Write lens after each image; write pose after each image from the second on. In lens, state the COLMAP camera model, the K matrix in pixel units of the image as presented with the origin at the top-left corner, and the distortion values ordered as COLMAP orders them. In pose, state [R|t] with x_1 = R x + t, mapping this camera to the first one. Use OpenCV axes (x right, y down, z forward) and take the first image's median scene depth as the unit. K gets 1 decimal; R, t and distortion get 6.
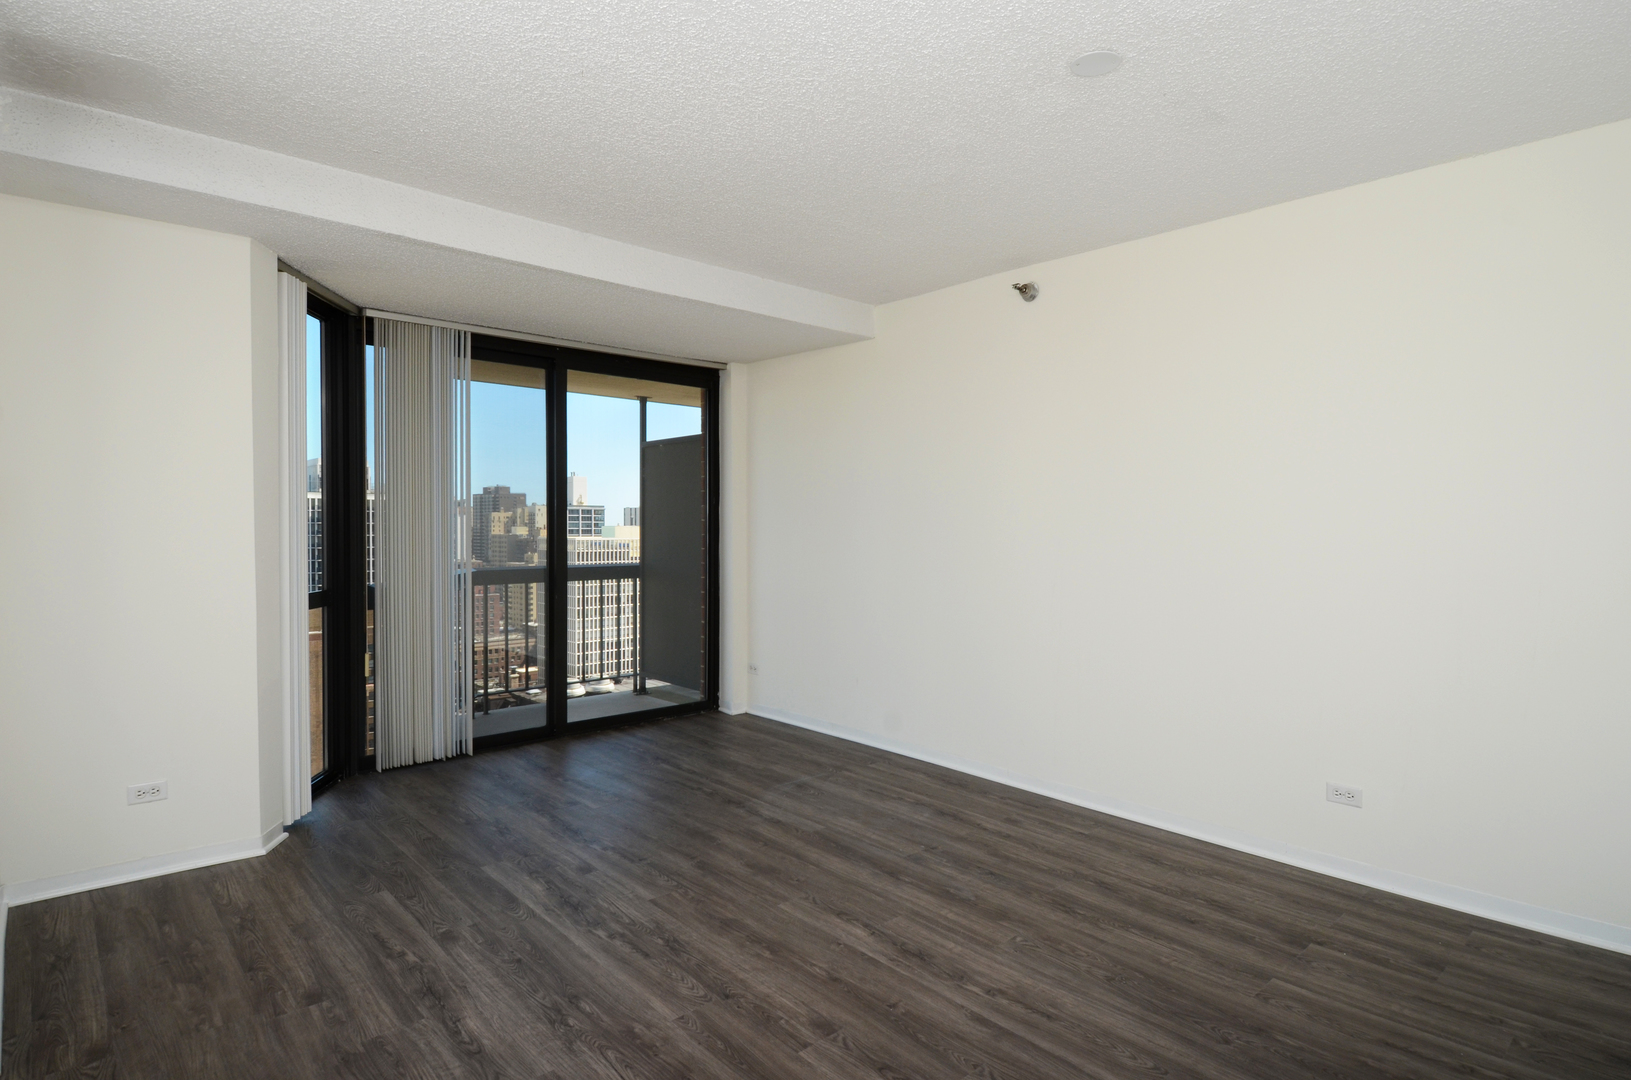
lens RADIAL K [[862.5, 0, 816.1], [0, 862.5, 523.2], [0, 0, 1]] dist [0.024403, -0.032224]
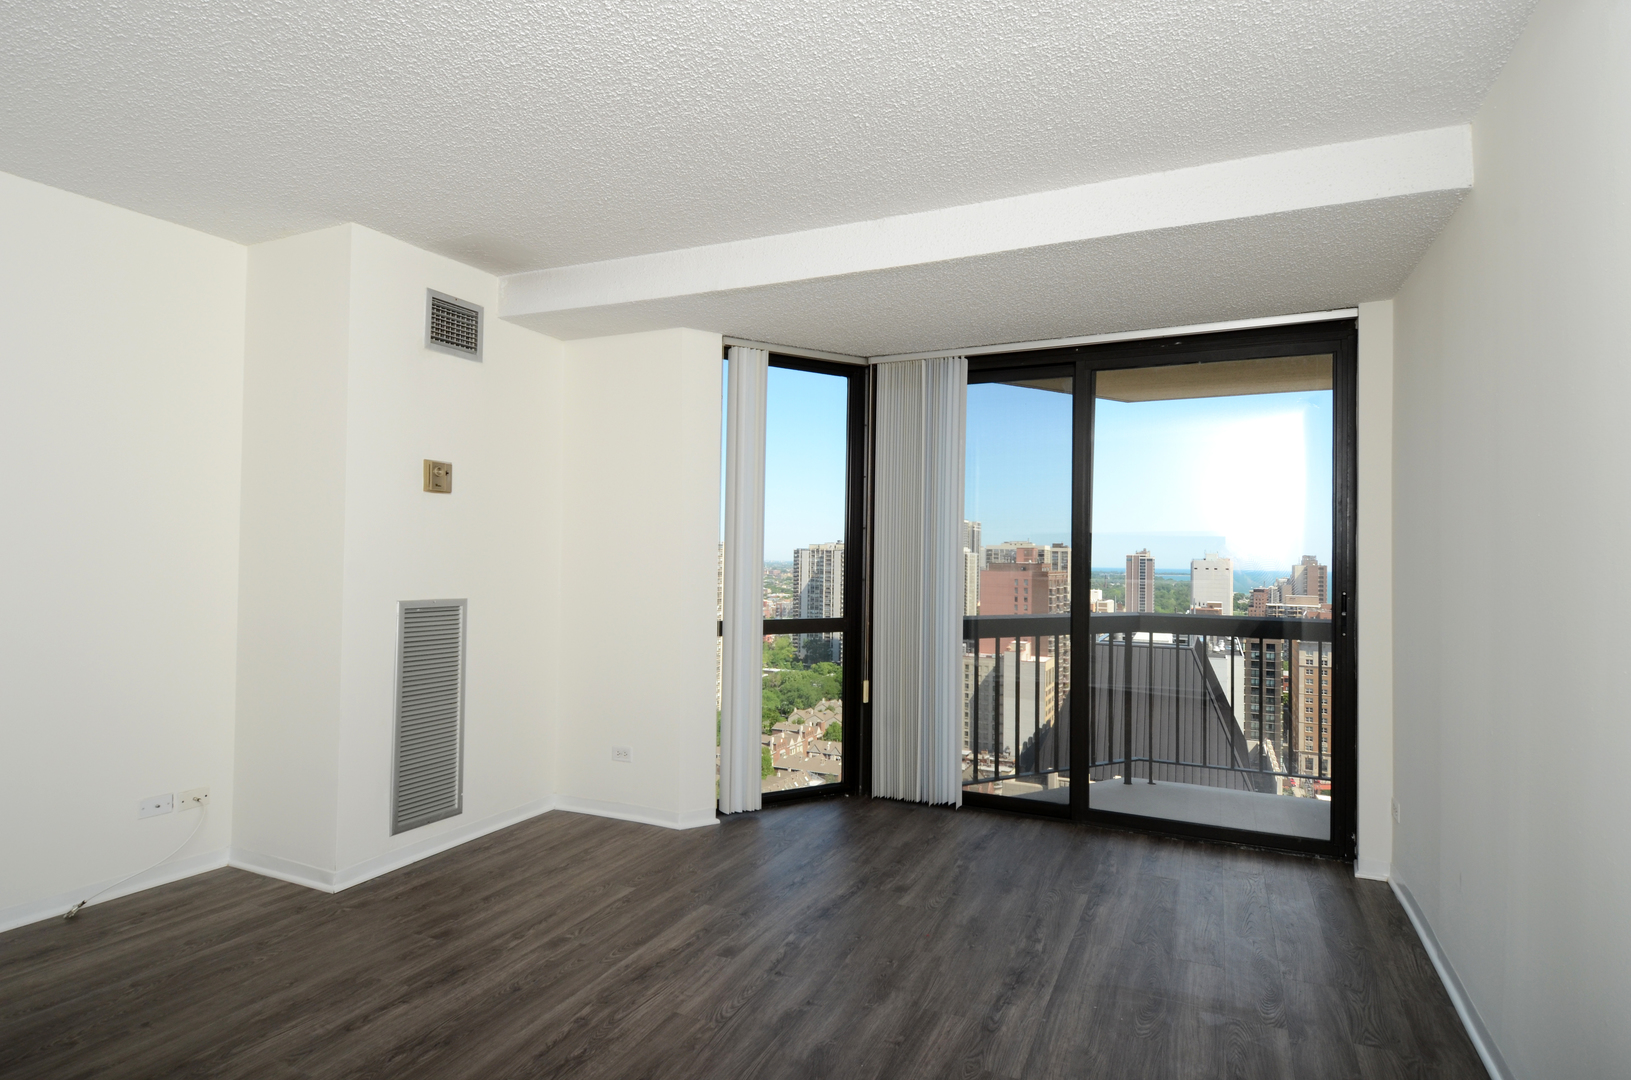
lens RADIAL K [[850.7, 0, 824.0], [0, 850.7, 545.4], [0, 0, 1]] dist [0.052468, -0.058901]
pose [[0.394683, -0.009418, -0.918769, 0.515460], [-0.010965, 0.999828, -0.014959, -0.000293], [0.918752, 0.015979, 0.394512, 0.661811]]
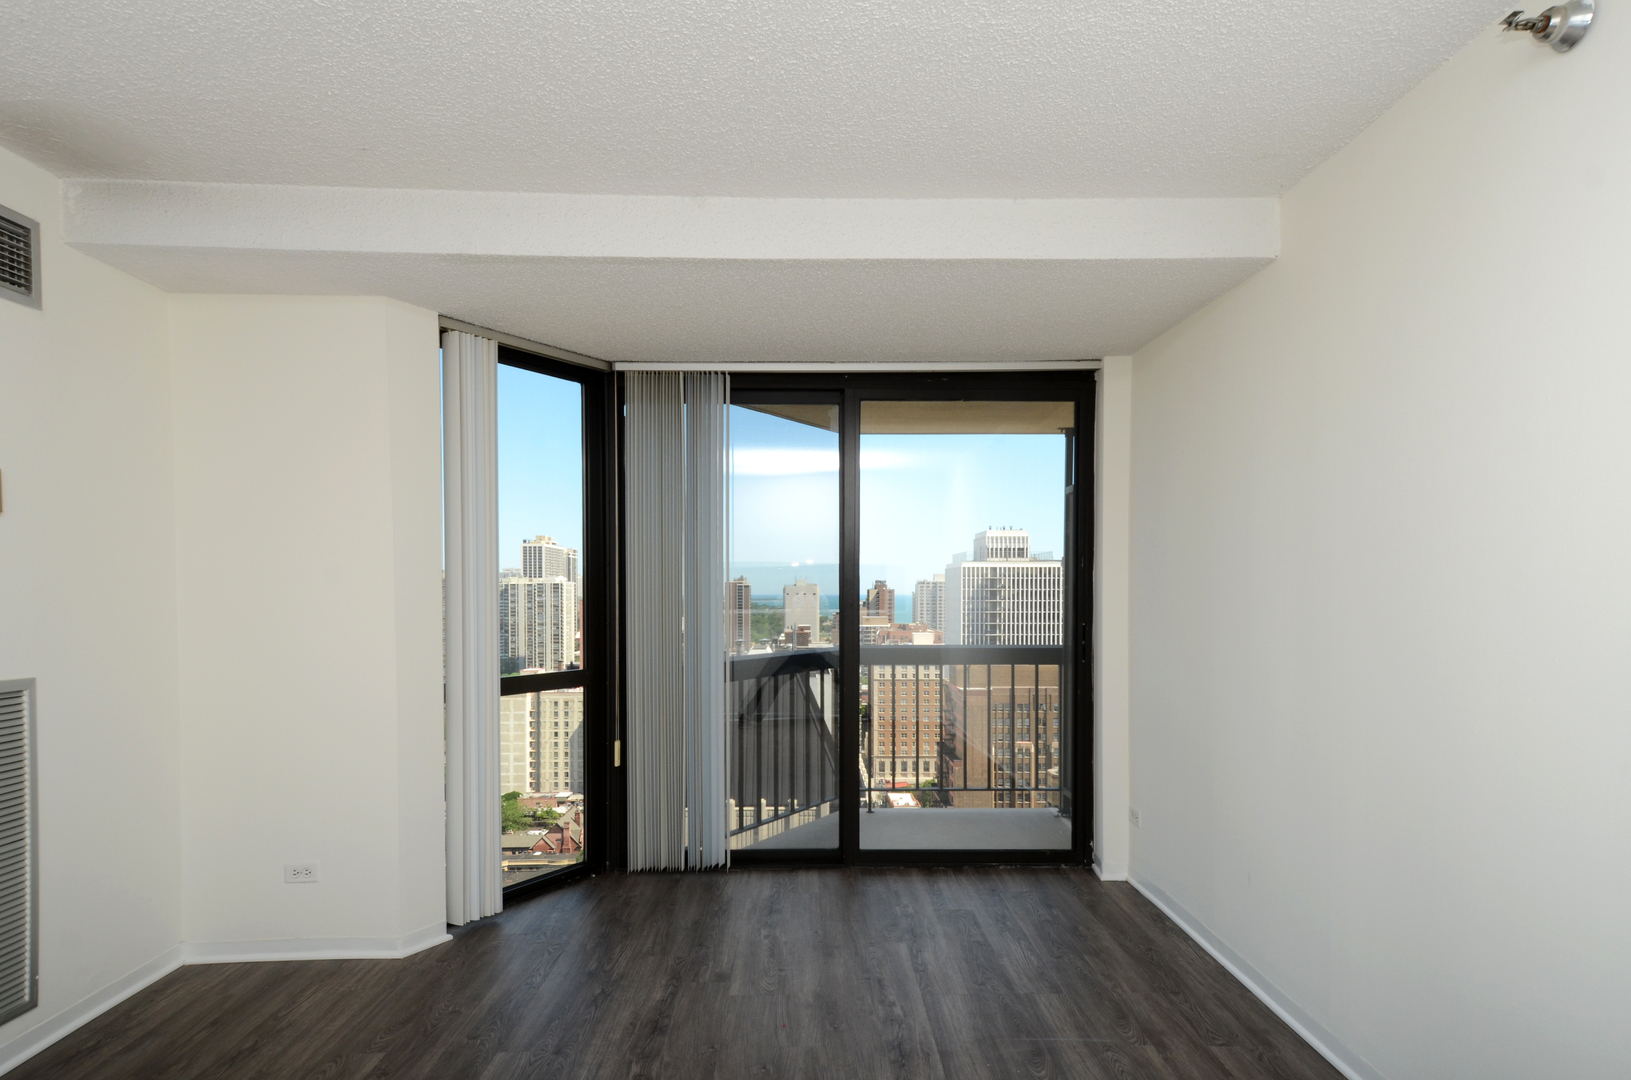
lens RADIAL K [[886.0, 0, 818.5], [0, 886.0, 606.7], [0, 0, 1]] dist [0.065308, -0.027101]
pose [[0.754597, 0.010454, -0.656105, 0.316933], [0.004798, 0.999758, 0.021447, -0.013954], [0.656171, -0.019332, 0.754365, 0.531824]]
